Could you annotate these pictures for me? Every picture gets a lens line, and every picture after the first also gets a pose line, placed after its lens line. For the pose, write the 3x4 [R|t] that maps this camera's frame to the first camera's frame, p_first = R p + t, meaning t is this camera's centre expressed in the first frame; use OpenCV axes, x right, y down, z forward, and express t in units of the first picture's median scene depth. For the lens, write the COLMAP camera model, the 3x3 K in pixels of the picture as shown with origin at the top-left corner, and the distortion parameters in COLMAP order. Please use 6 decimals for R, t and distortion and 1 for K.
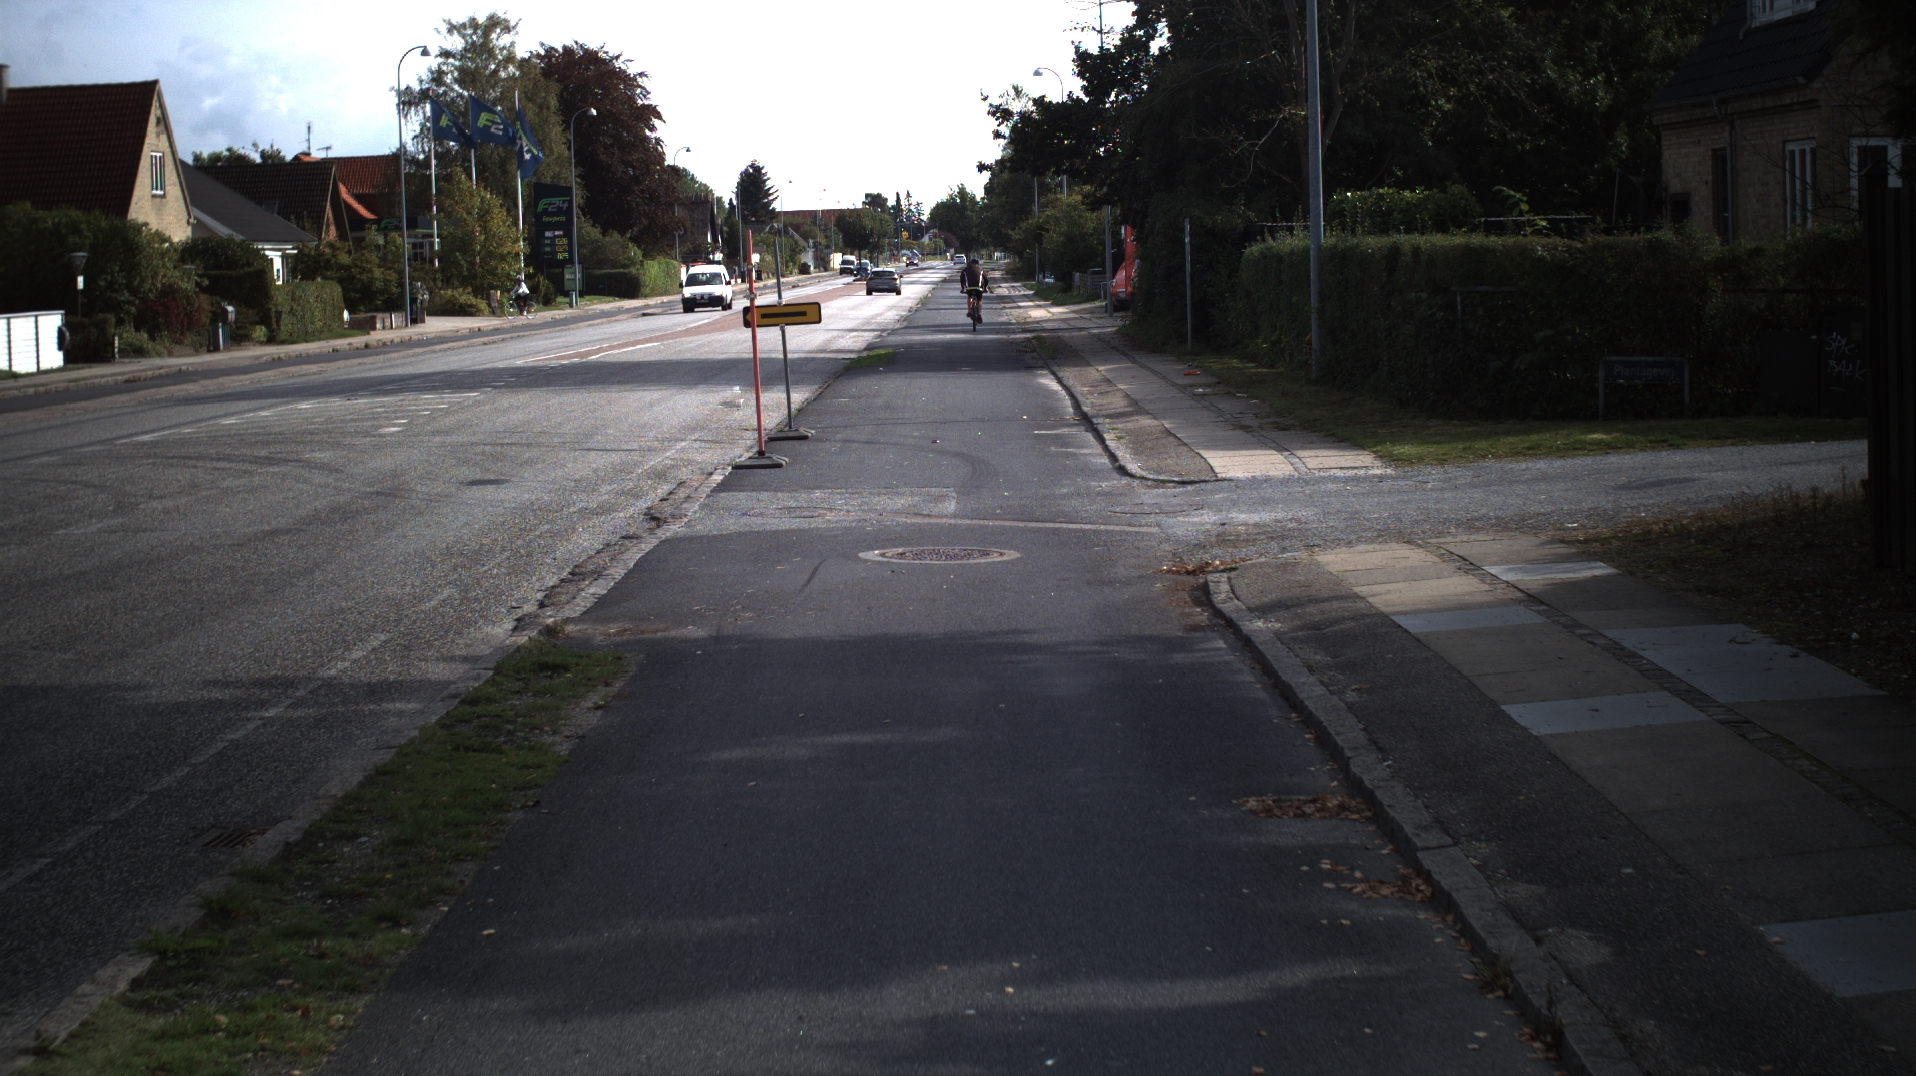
lens RADIAL K [[3796.6, 0, 958.0], [0, 3796.6, 538.0], [0, 0, 1]] dist [-0.236098, 0.498113]
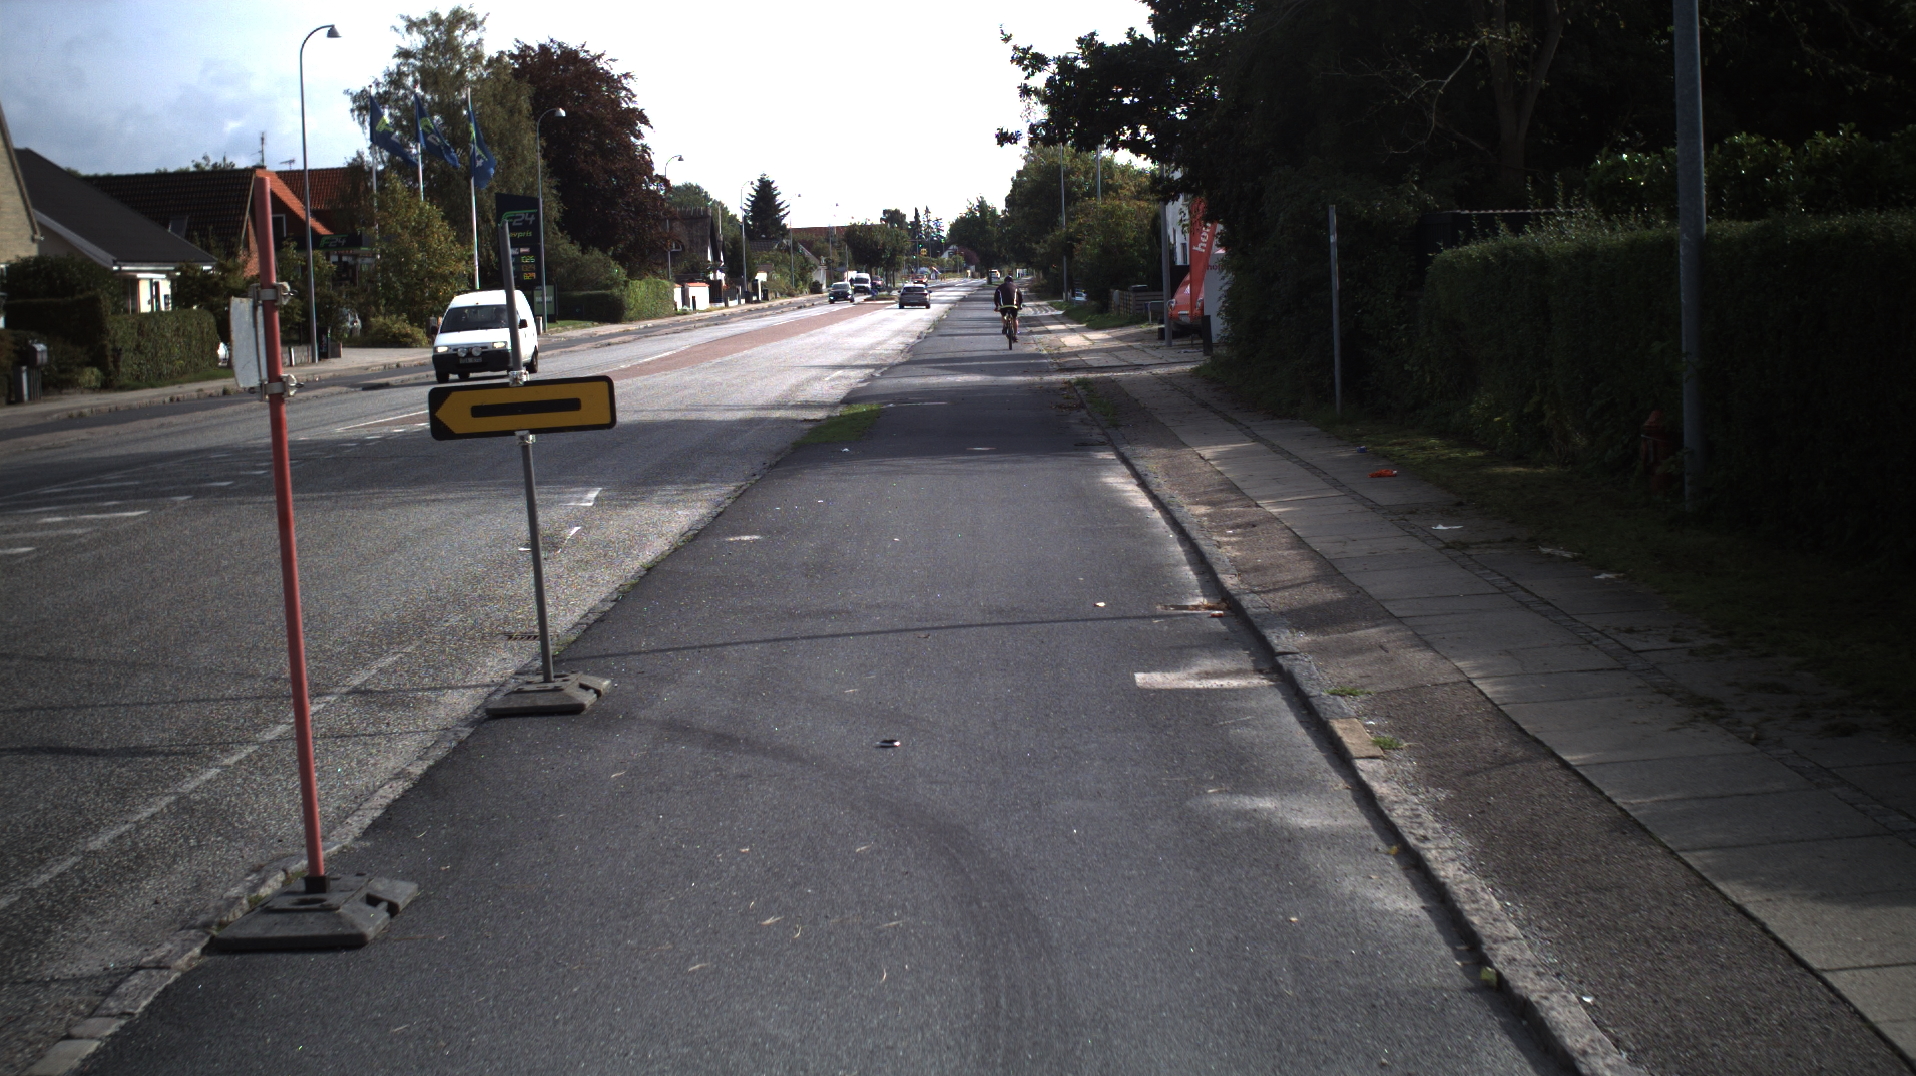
lens RADIAL K [[3050.0, 0, 955.9], [0, 3050.0, 447.8], [0, 0, 1]] dist [-0.180373, 0.023227]
pose [[0.999910, -0.009261, -0.009658, 0.001941], [0.009089, 0.999802, -0.017724, -0.024637], [0.009821, 0.017634, 0.999796, 0.342518]]
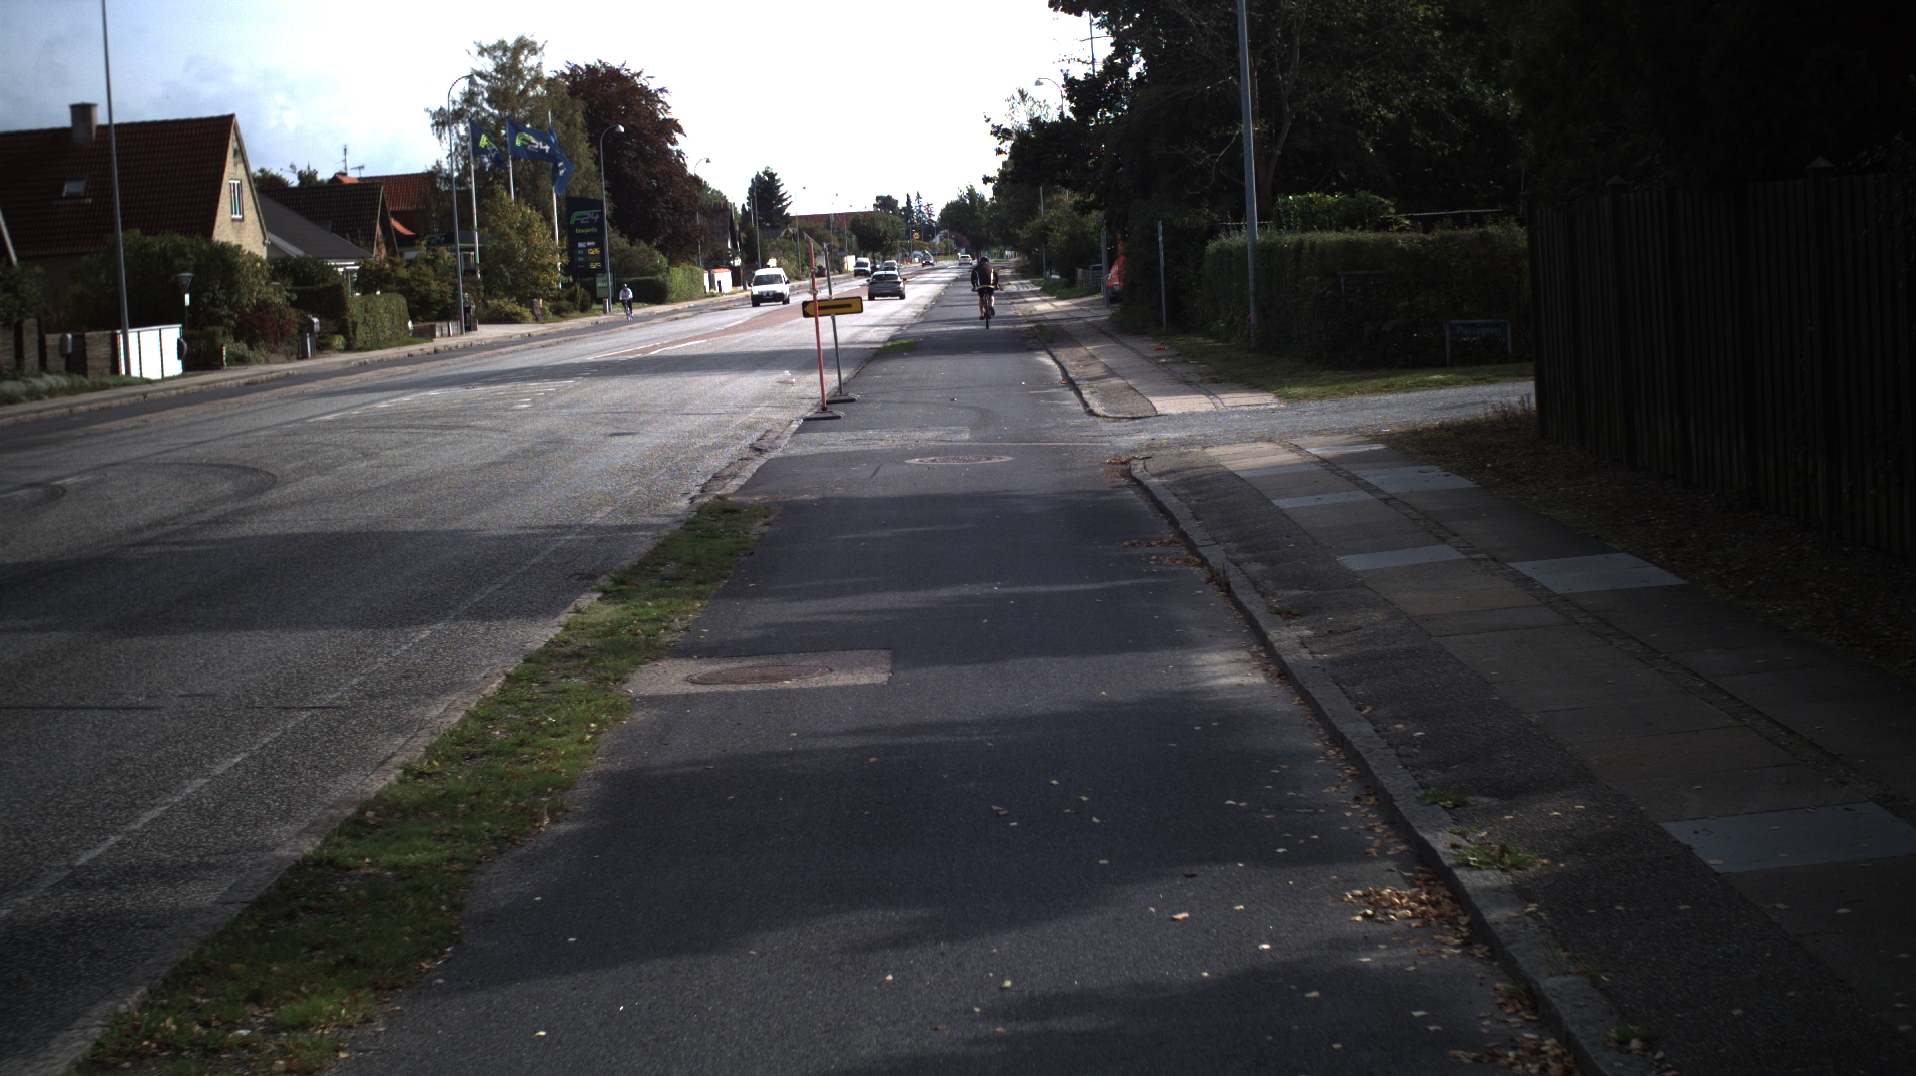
lens RADIAL K [[4327.7, 0, 958.0], [0, 4327.7, 538.0], [0, 0, 1]] dist [-0.237971, -0.058597]
pose [[0.999663, -0.025557, -0.004528, 0.000573], [0.025517, 0.999638, -0.008586, 0.017209], [0.004746, 0.008468, 0.999953, -0.242299]]
